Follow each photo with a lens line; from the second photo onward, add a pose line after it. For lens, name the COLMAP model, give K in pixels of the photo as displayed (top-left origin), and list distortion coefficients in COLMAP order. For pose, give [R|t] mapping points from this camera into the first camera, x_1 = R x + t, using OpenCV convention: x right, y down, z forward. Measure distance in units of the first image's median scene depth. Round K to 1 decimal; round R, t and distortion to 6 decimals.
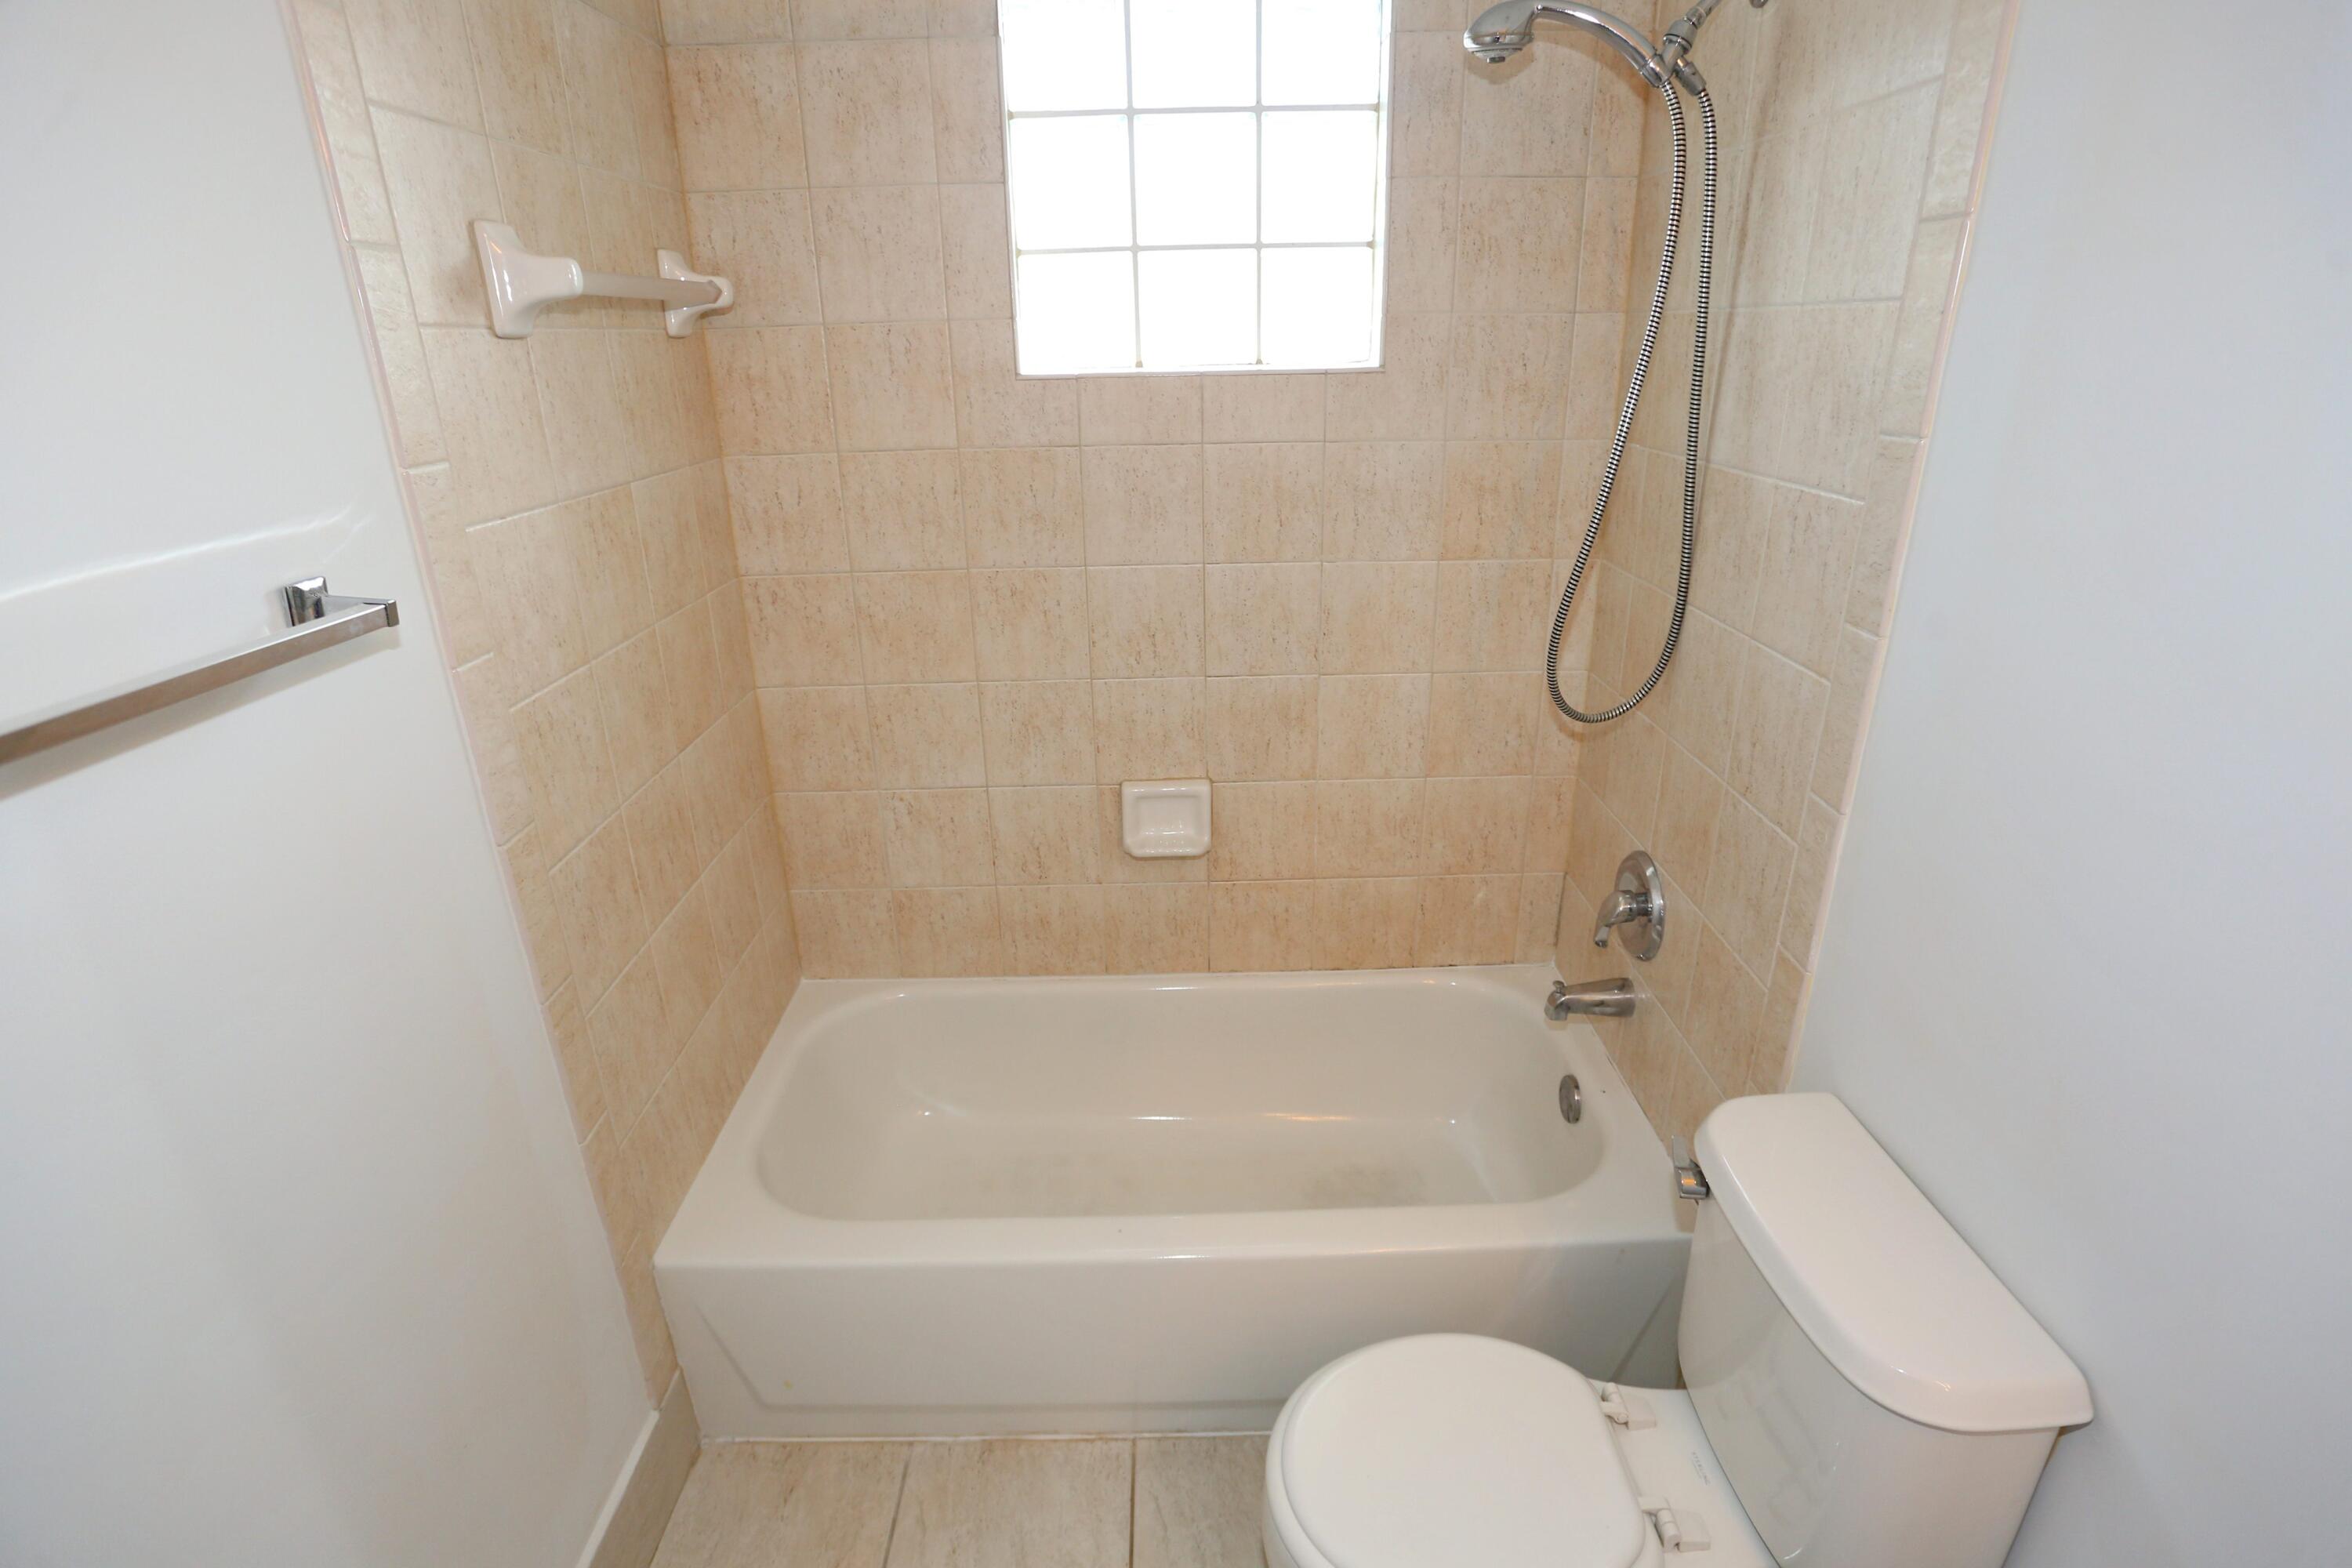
lens RADIAL K [[1132.8, 0, 1195.9], [0, 1132.8, 754.3], [0, 0, 1]] dist [-0.053667, 0.010650]
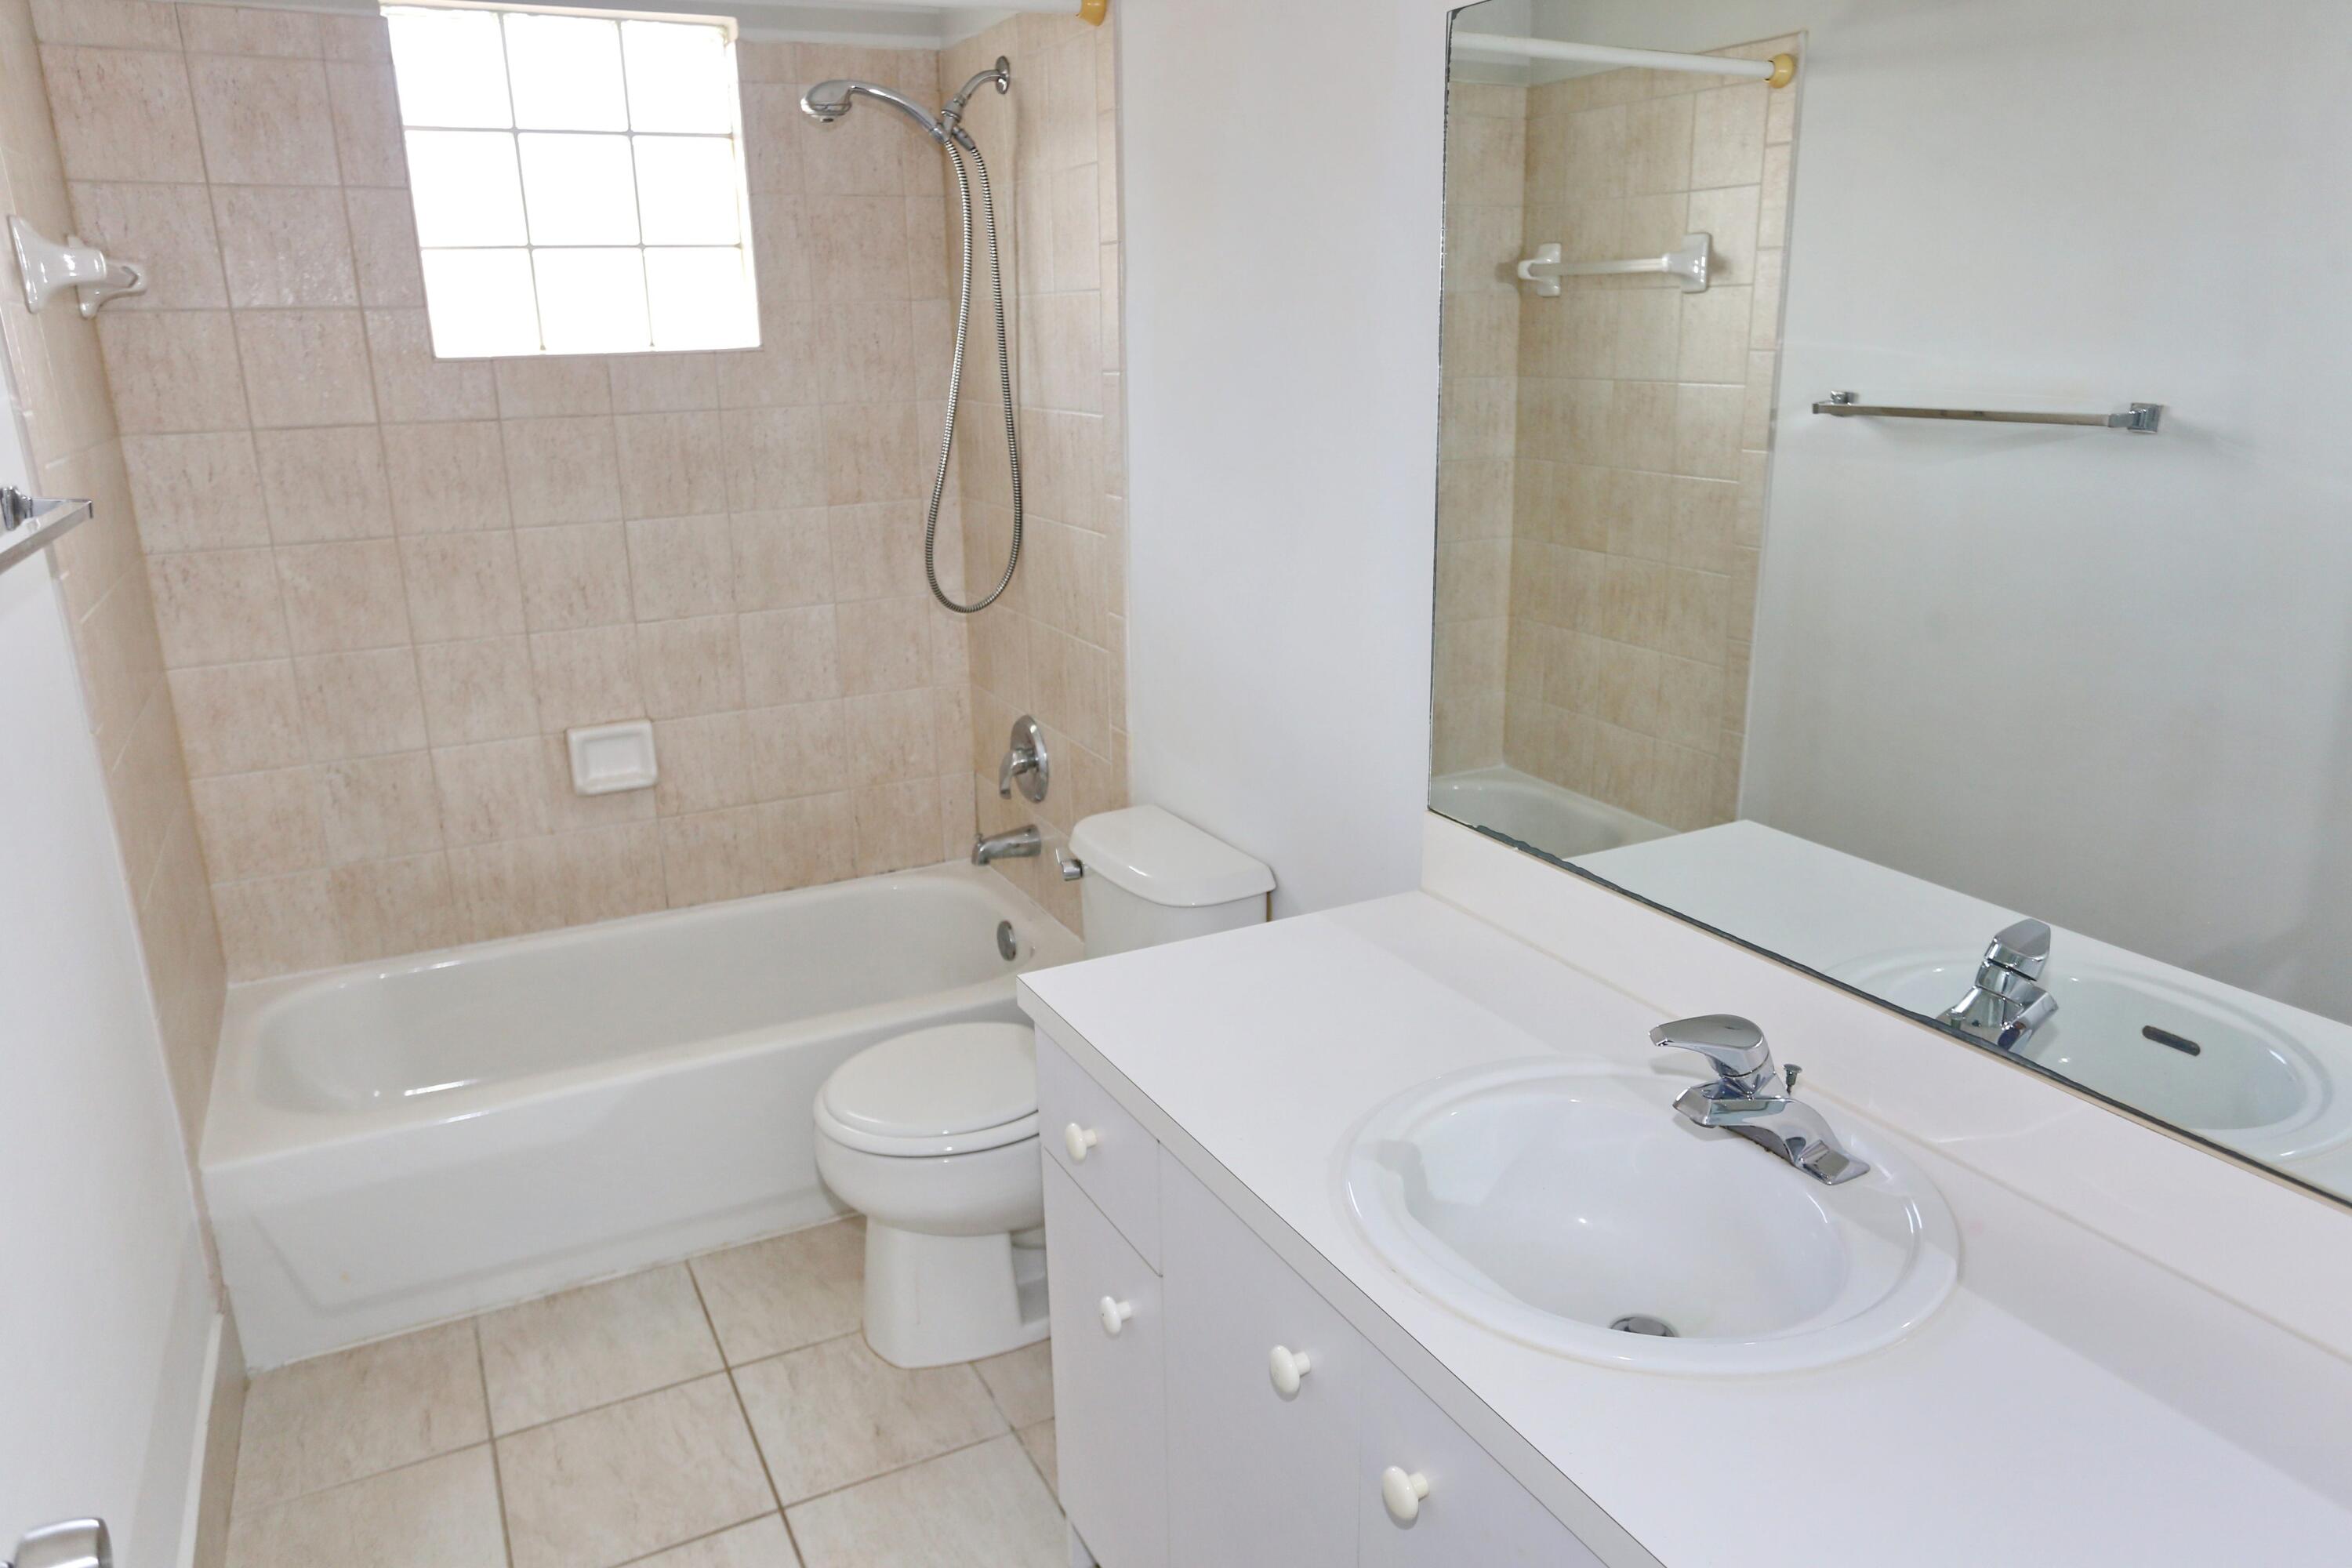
lens RADIAL K [[1616.9, 0, 1174.1], [0, 1616.9, 788.3], [0, 0, 1]] dist [-0.021705, 0.037582]
pose [[0.899520, -0.123868, 0.418952, -0.218225], [0.158327, 0.986202, -0.048356, 0.275148], [-0.407181, 0.109828, 0.906720, -0.692925]]
